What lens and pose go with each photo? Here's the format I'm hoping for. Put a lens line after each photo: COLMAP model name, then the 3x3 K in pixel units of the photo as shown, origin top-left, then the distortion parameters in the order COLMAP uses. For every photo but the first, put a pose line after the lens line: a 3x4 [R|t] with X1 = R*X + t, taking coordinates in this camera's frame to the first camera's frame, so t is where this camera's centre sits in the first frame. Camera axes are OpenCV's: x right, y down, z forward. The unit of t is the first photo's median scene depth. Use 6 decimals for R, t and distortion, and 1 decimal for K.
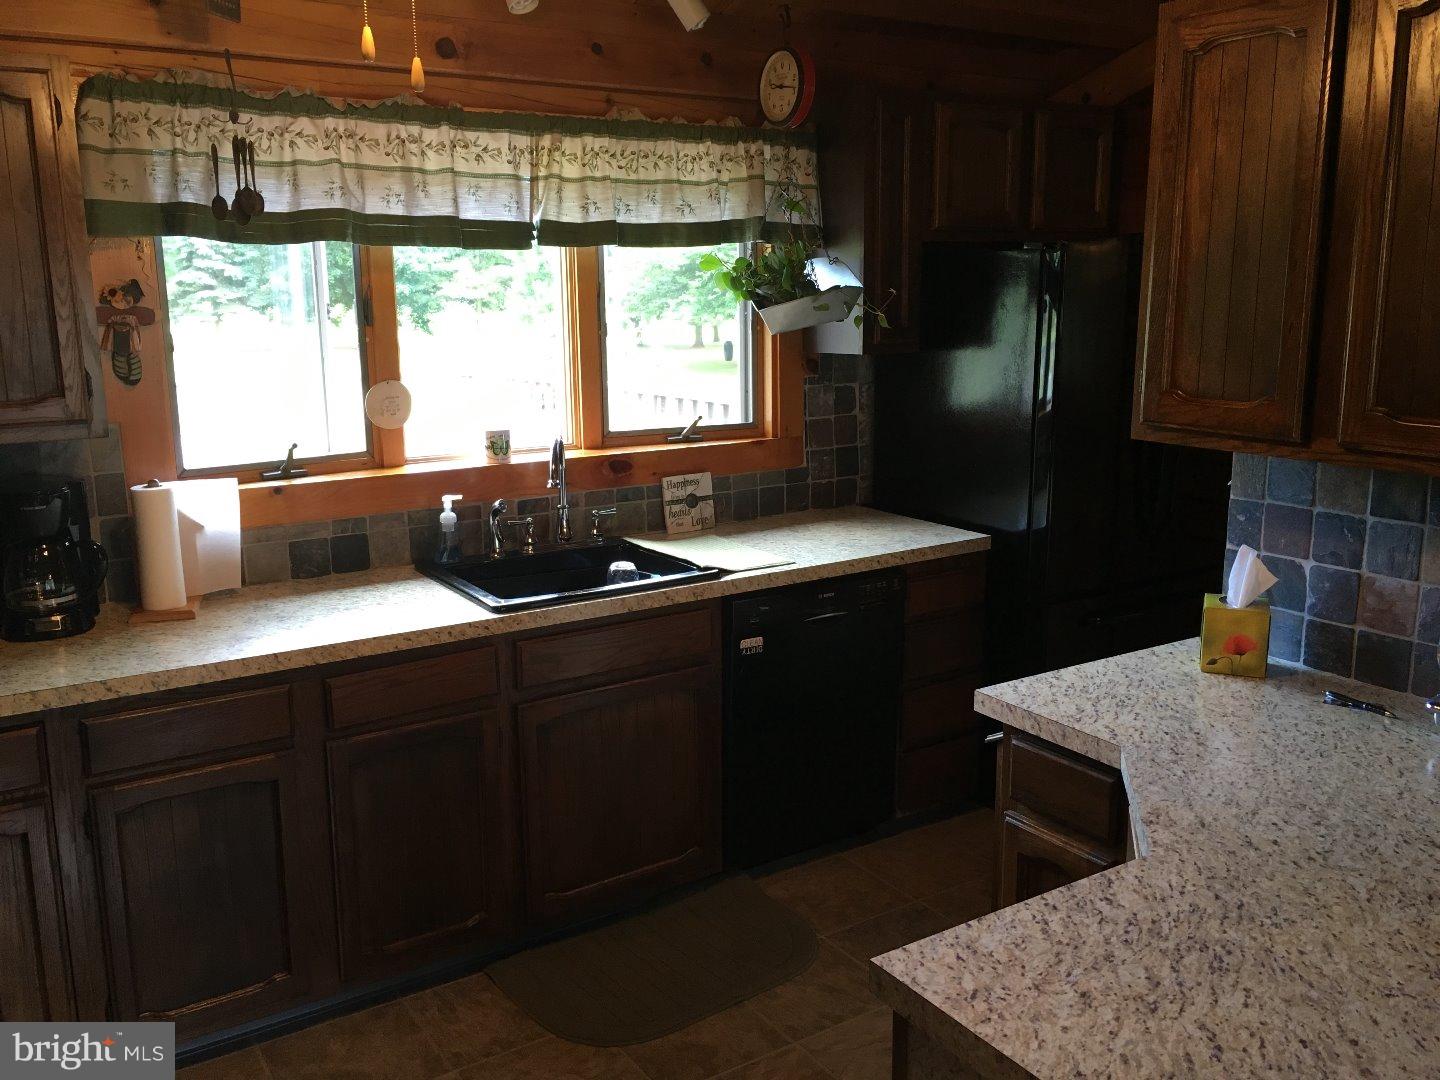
lens RADIAL K [[1234.7, 0, 732.0], [0, 1234.7, 539.2], [0, 0, 1]] dist [0.046889, -0.043146]
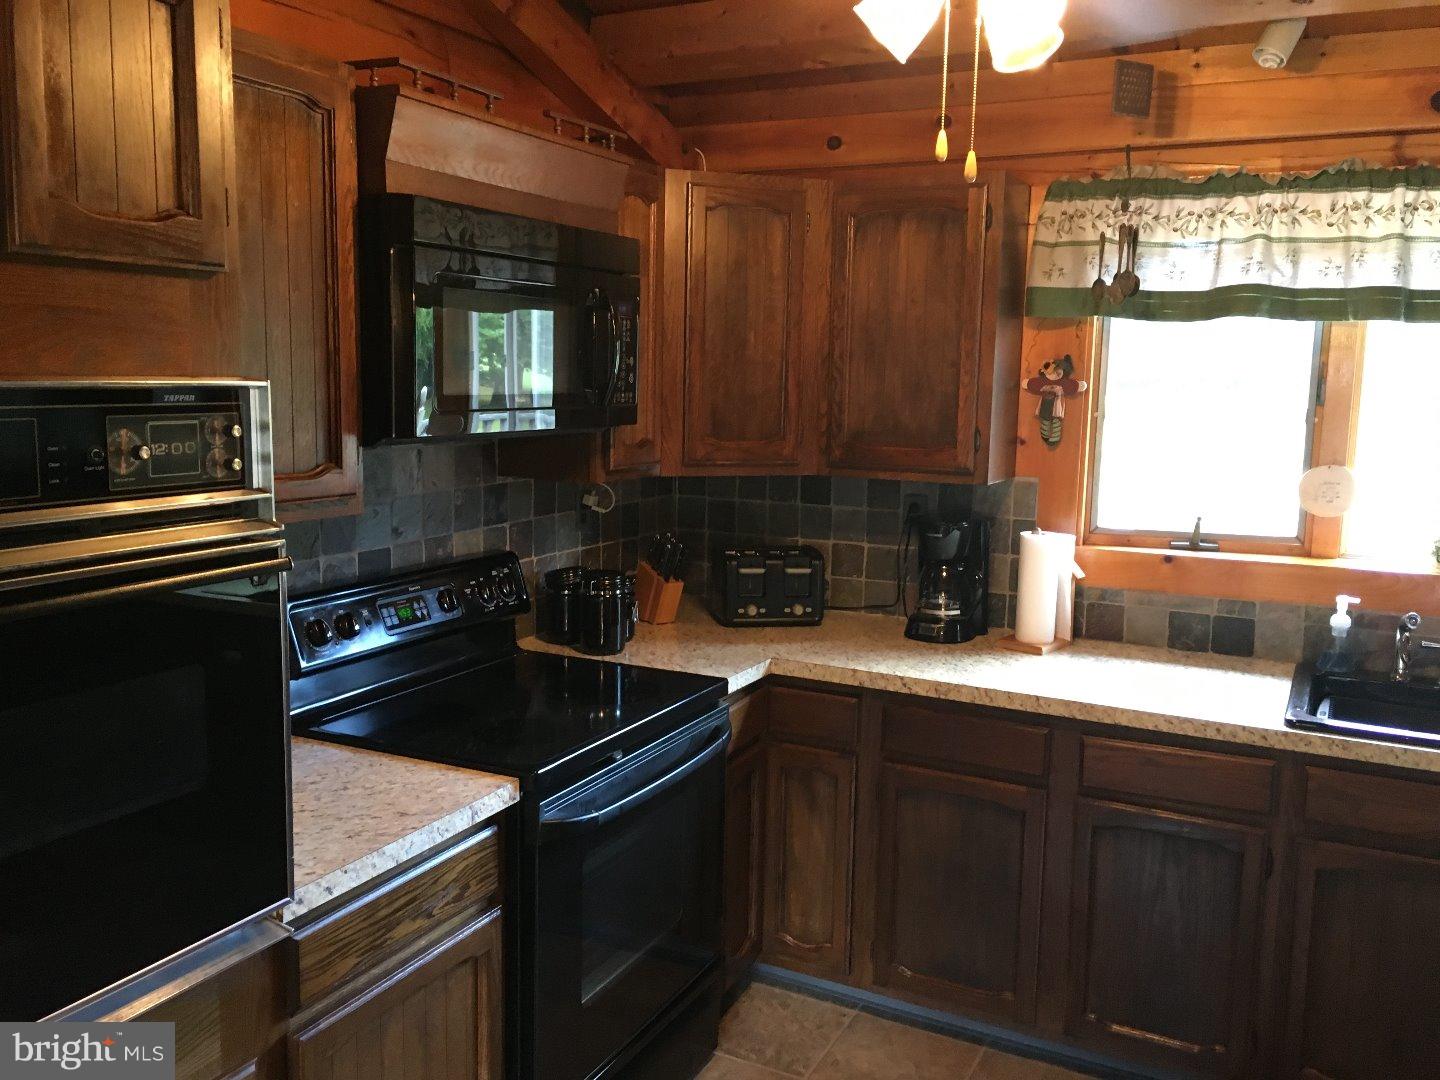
lens RADIAL K [[1234.7, 0, 730.6], [0, 1234.7, 542.4], [0, 0, 1]] dist [0.046889, -0.043146]
pose [[0.488219, 0.141876, -0.861112, 0.363040], [-0.196698, 0.979198, 0.049811, -0.035207], [0.850266, 0.145060, 0.505970, 0.185216]]
